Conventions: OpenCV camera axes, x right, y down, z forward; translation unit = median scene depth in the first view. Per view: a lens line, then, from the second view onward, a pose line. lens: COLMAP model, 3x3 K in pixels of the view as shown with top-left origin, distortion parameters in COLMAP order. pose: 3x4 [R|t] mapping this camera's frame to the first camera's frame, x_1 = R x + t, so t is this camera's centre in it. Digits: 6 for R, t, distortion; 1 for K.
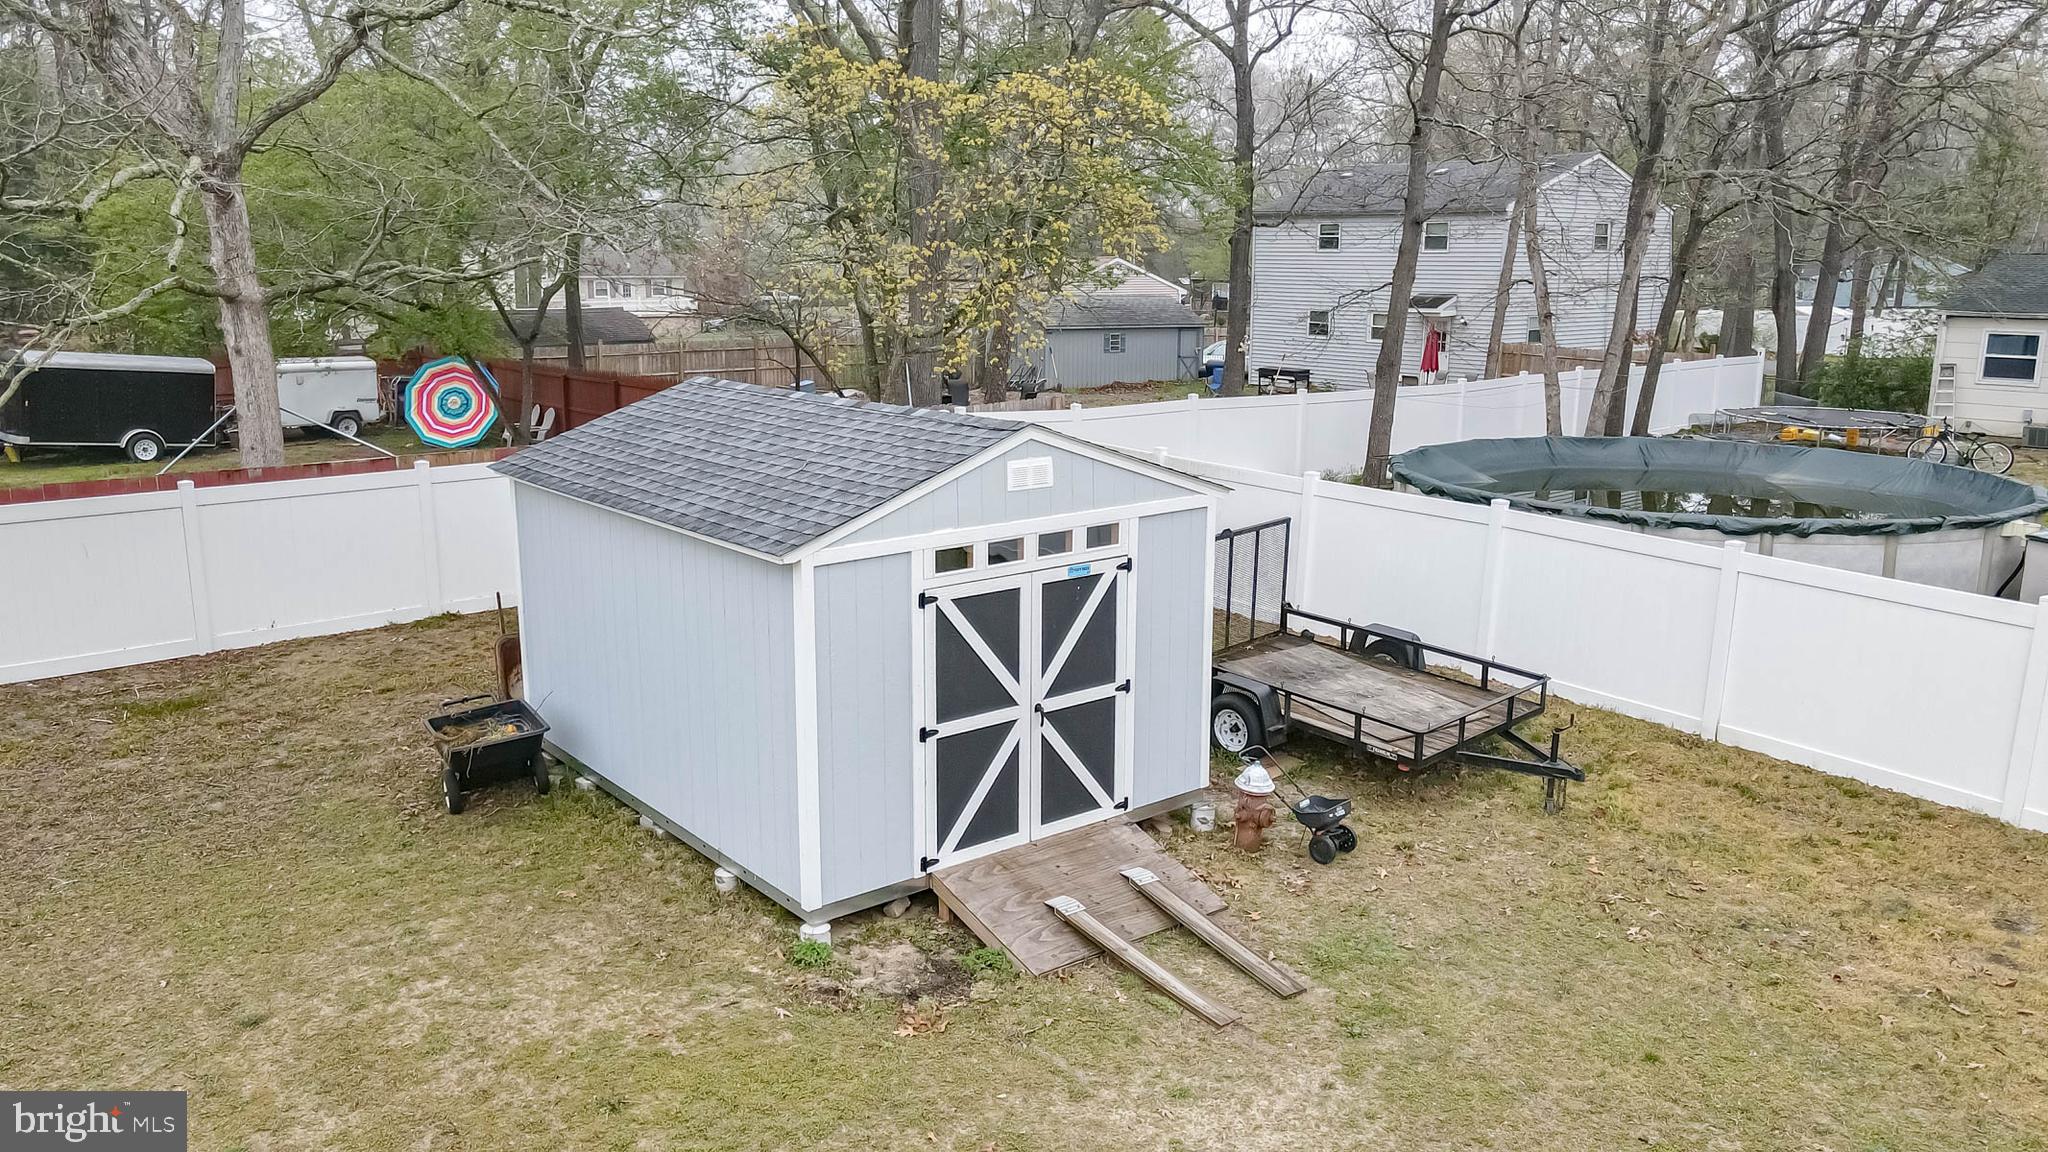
lens RADIAL K [[1494.6, 0, 1029.4], [0, 1494.6, 569.4], [0, 0, 1]] dist [0.005788, 0.013203]
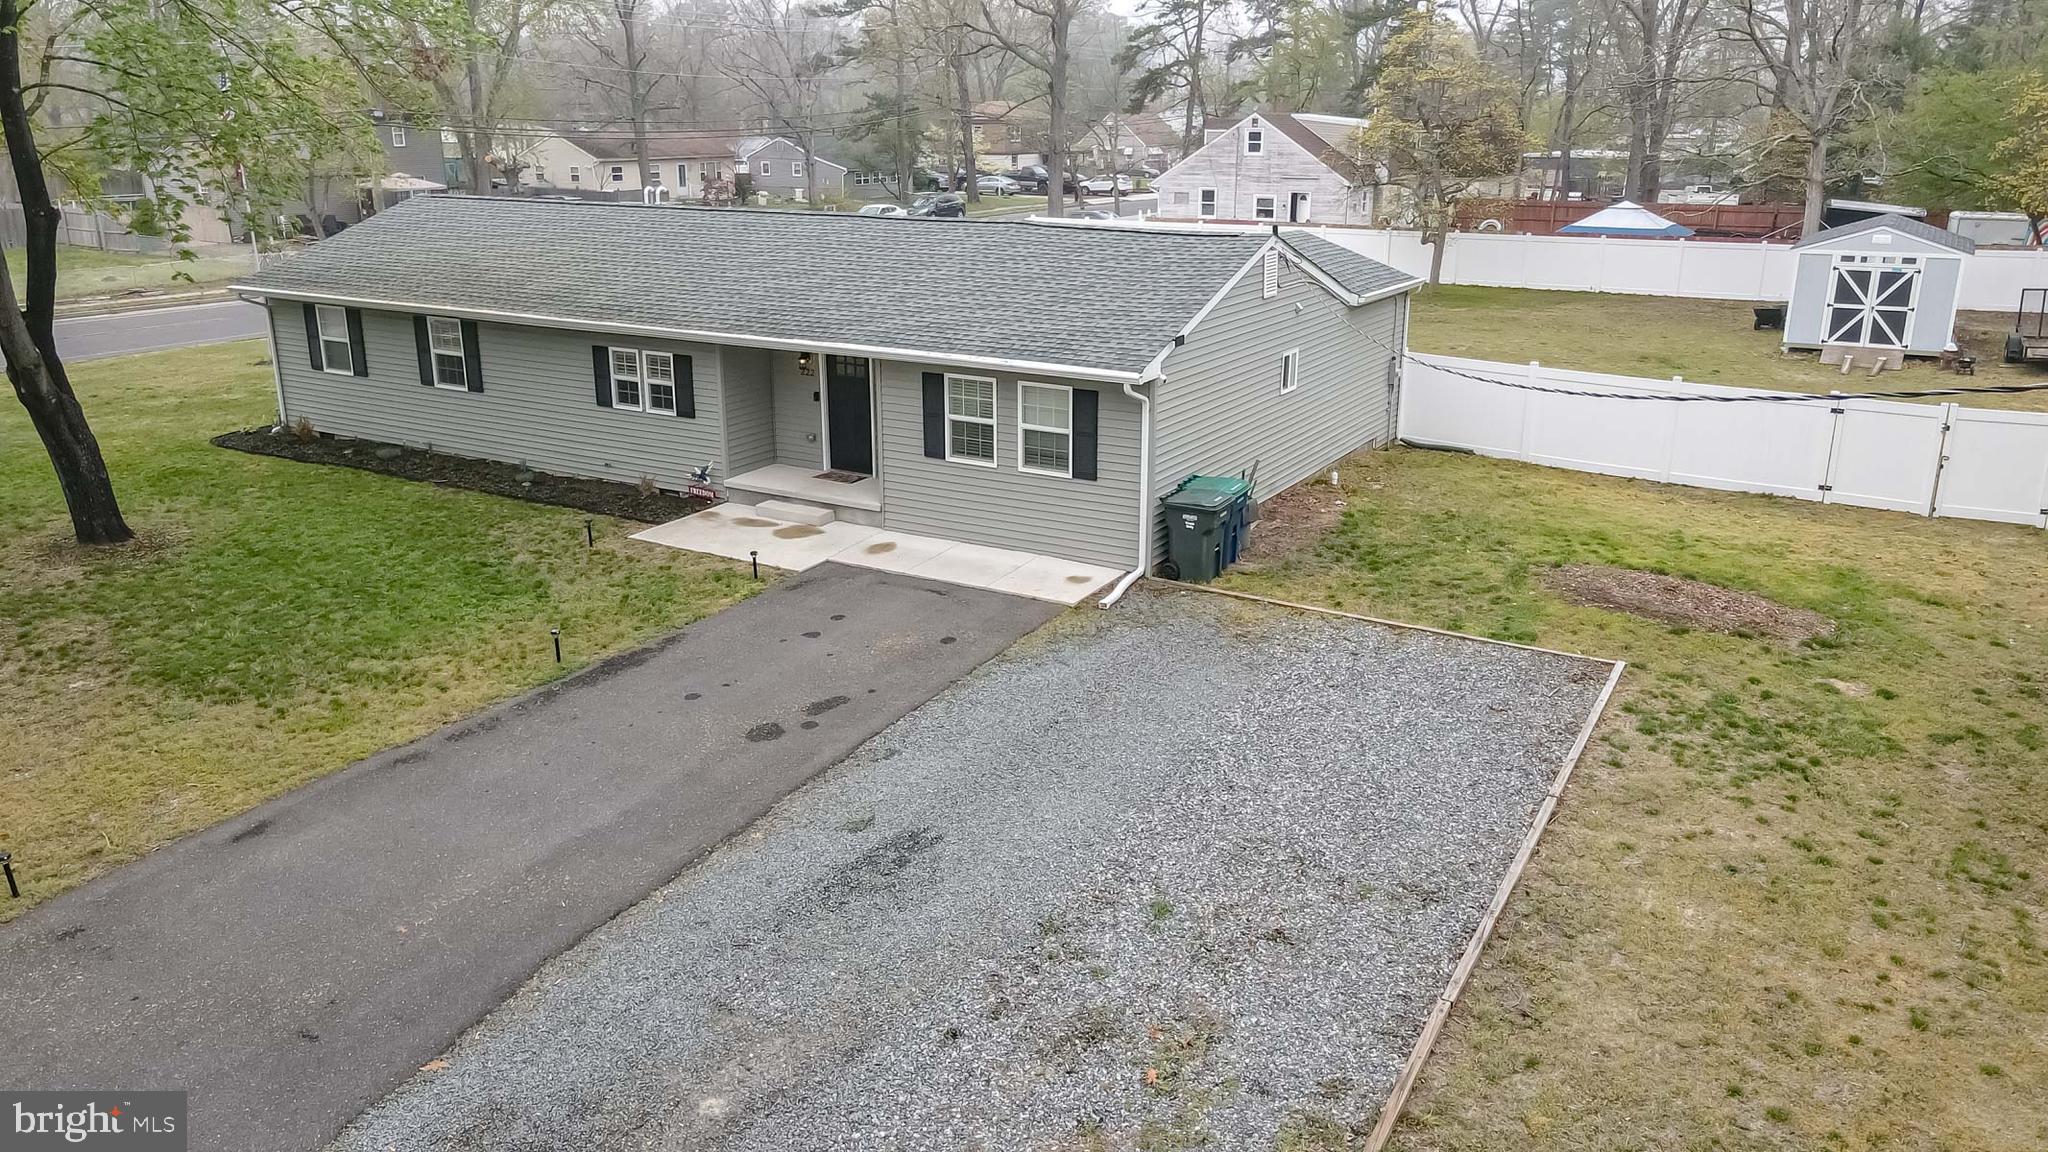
lens RADIAL K [[1494.6, 0, 1025.7], [0, 1494.6, 568.6], [0, 0, 1]] dist [0.005788, 0.013203]
pose [[0.350571, 0.276904, -0.894665, 2.598535], [-0.184919, 0.956950, 0.223722, 0.255639], [0.918099, 0.087010, 0.386683, -2.117616]]
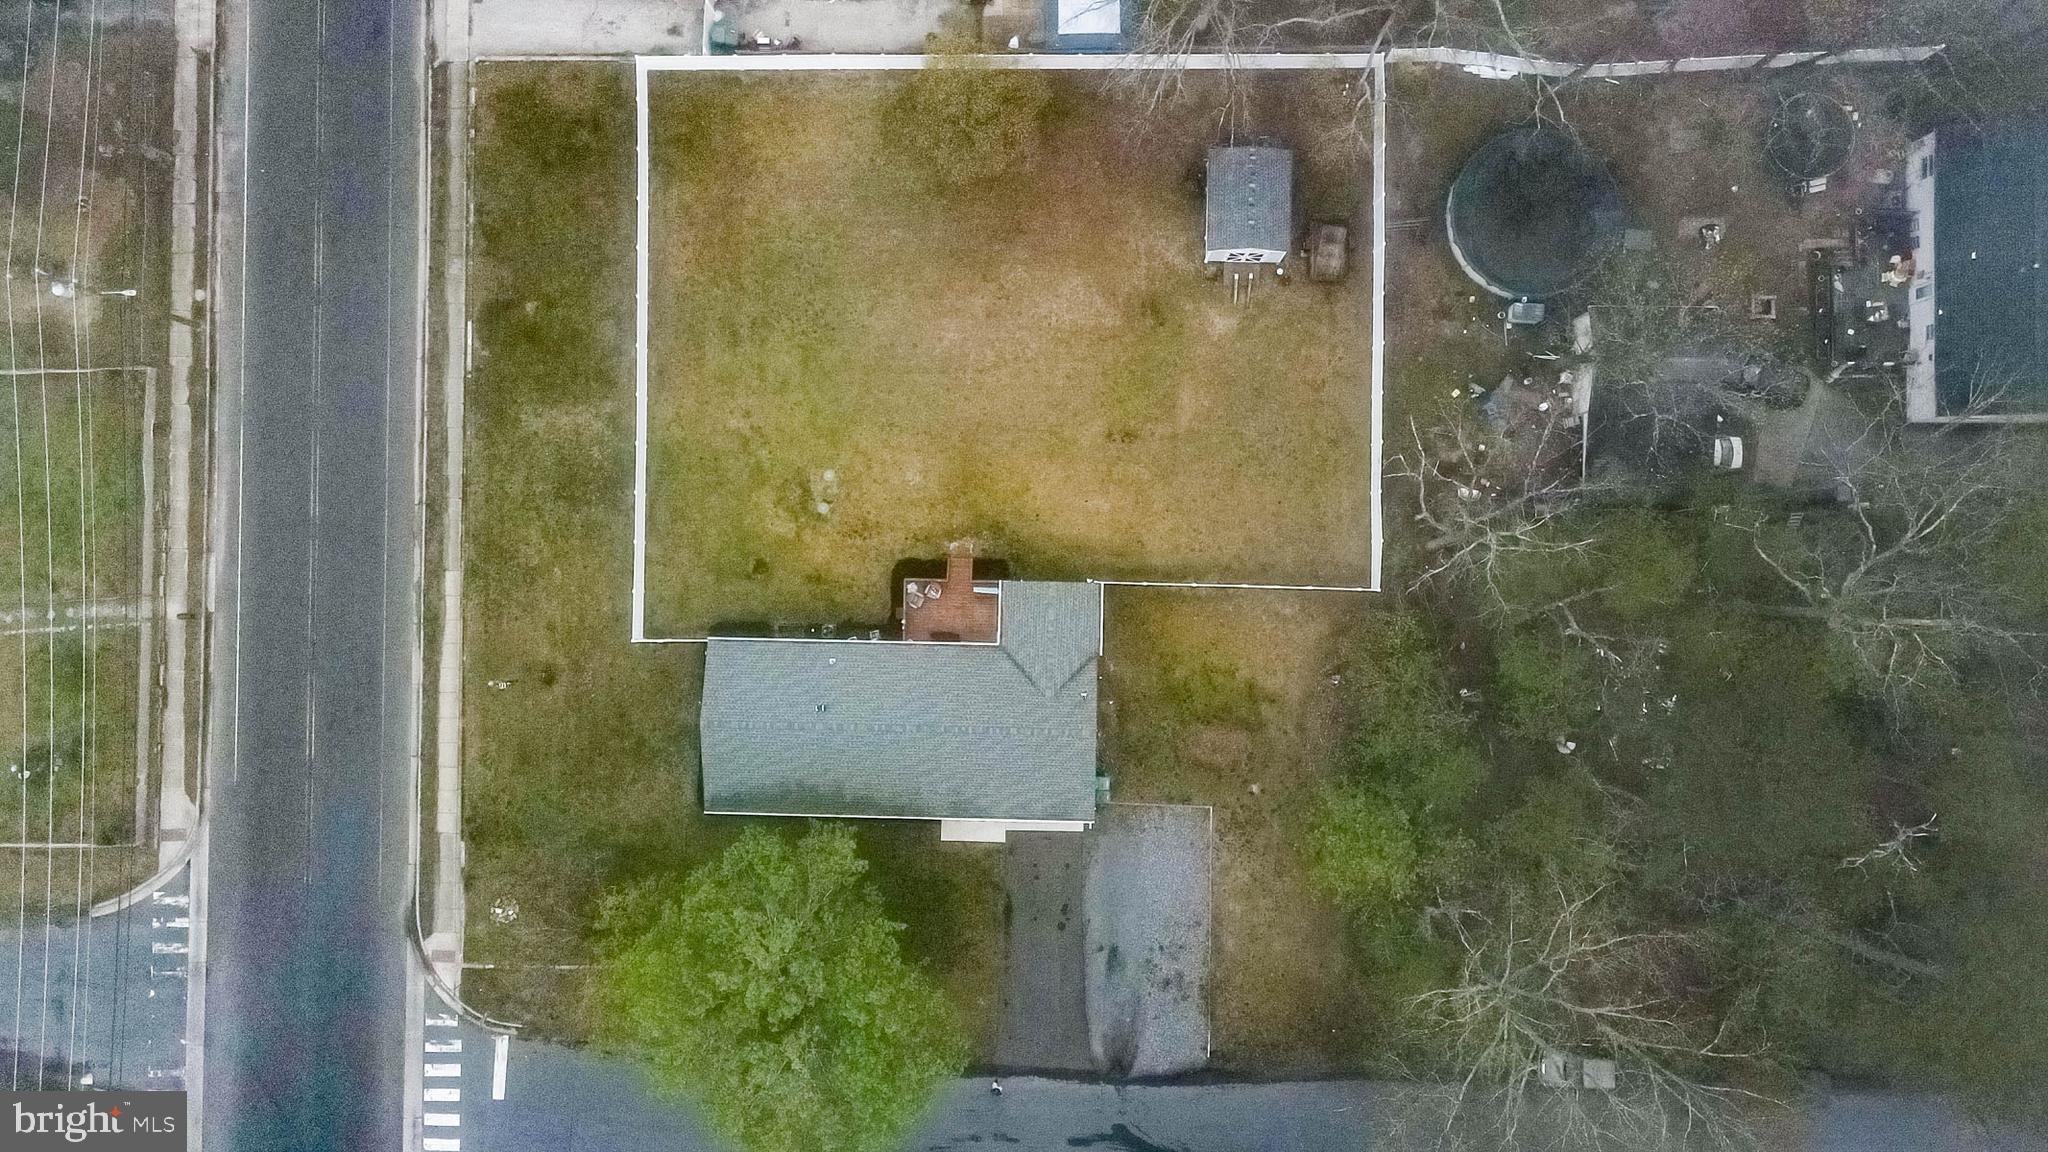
lens RADIAL K [[1494.6, 0, 1020.2], [0, 1494.6, 575.0], [0, 0, 1]] dist [0.005788, 0.013203]
pose [[0.763253, 0.645844, -0.018181, 0.263074], [-0.122109, 0.171826, 0.977530, -6.079210], [0.634456, -0.743882, 0.210010, -2.144197]]
